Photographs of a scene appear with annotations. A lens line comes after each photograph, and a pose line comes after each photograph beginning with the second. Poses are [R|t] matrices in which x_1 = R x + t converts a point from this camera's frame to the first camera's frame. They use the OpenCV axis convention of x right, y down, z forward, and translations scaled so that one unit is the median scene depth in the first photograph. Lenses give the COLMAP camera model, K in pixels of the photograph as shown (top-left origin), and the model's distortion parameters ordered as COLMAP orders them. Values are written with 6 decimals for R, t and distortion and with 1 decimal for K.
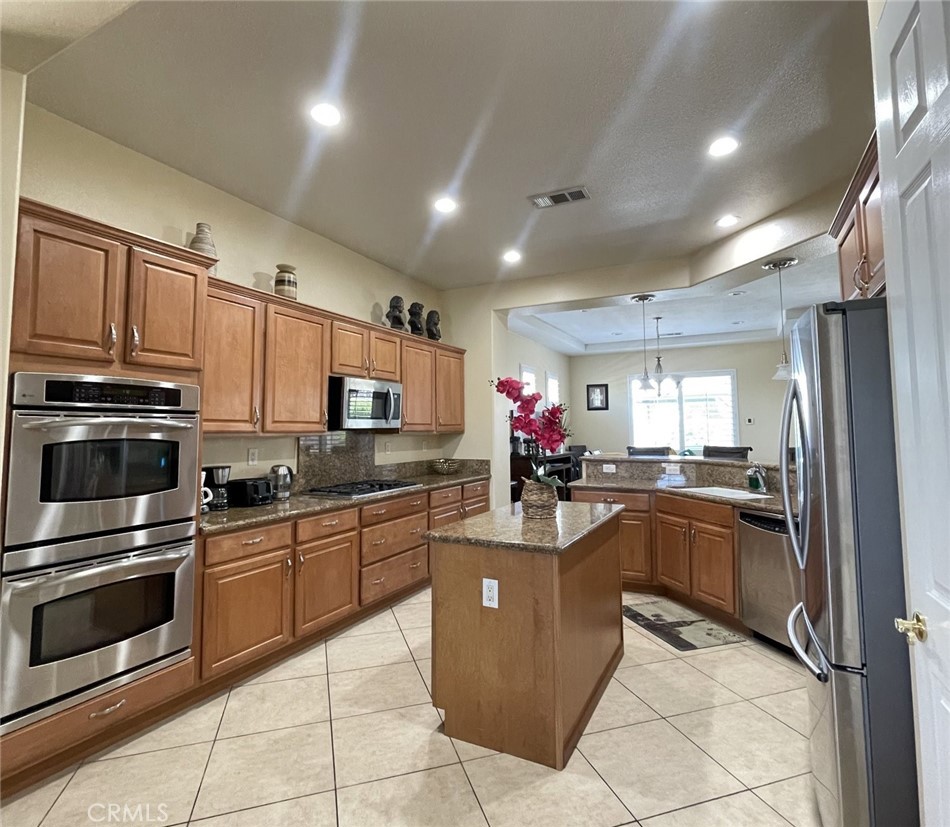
lens RADIAL K [[505.9, 0, 500.5], [0, 505.9, 398.1], [0, 0, 1]] dist [0.000662, 0.000172]
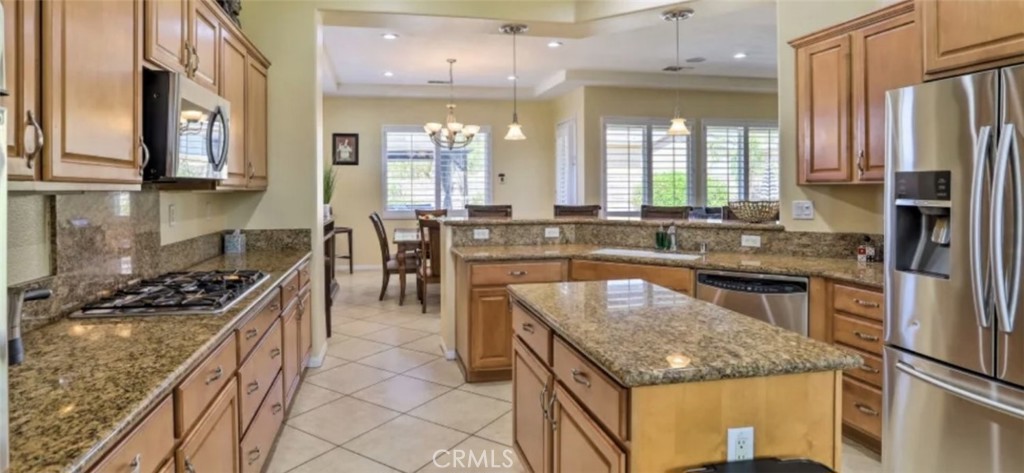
lens RADIAL K [[535.8, 0, 486.5], [0, 535.8, 191.1], [0, 0, 1]] dist [-0.068551, 0.000005]
pose [[0.816358, -0.000423, 0.577546, -0.352116], [-0.036924, 0.997916, 0.052923, 0.034585], [-0.576364, -0.064529, 0.814641, 0.403729]]
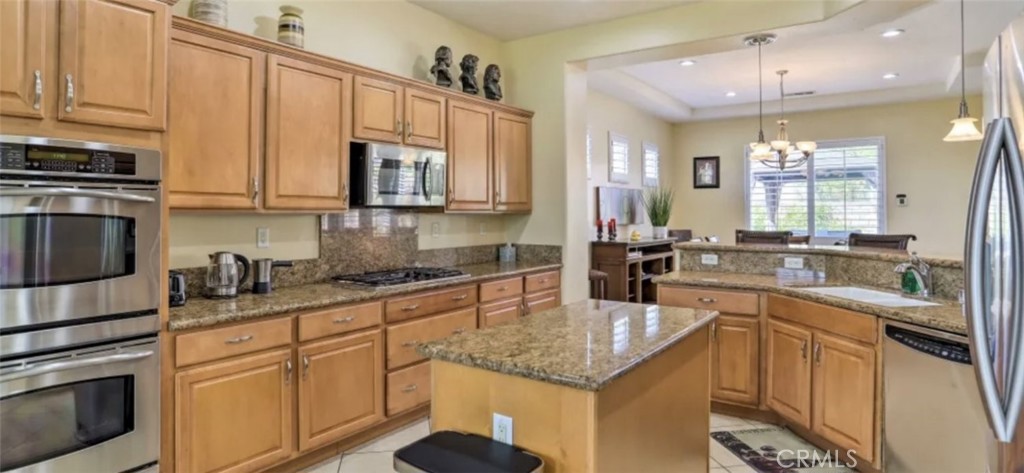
lens RADIAL K [[548.3, 0, 507.4], [0, 548.3, 210.4], [0, 0, 1]] dist [-0.071784, 0.038286]
pose [[0.984510, 0.006105, -0.175223, 0.069689], [0.004476, 0.998193, 0.059925, 0.015812], [0.175272, -0.059781, 0.982703, 0.161461]]
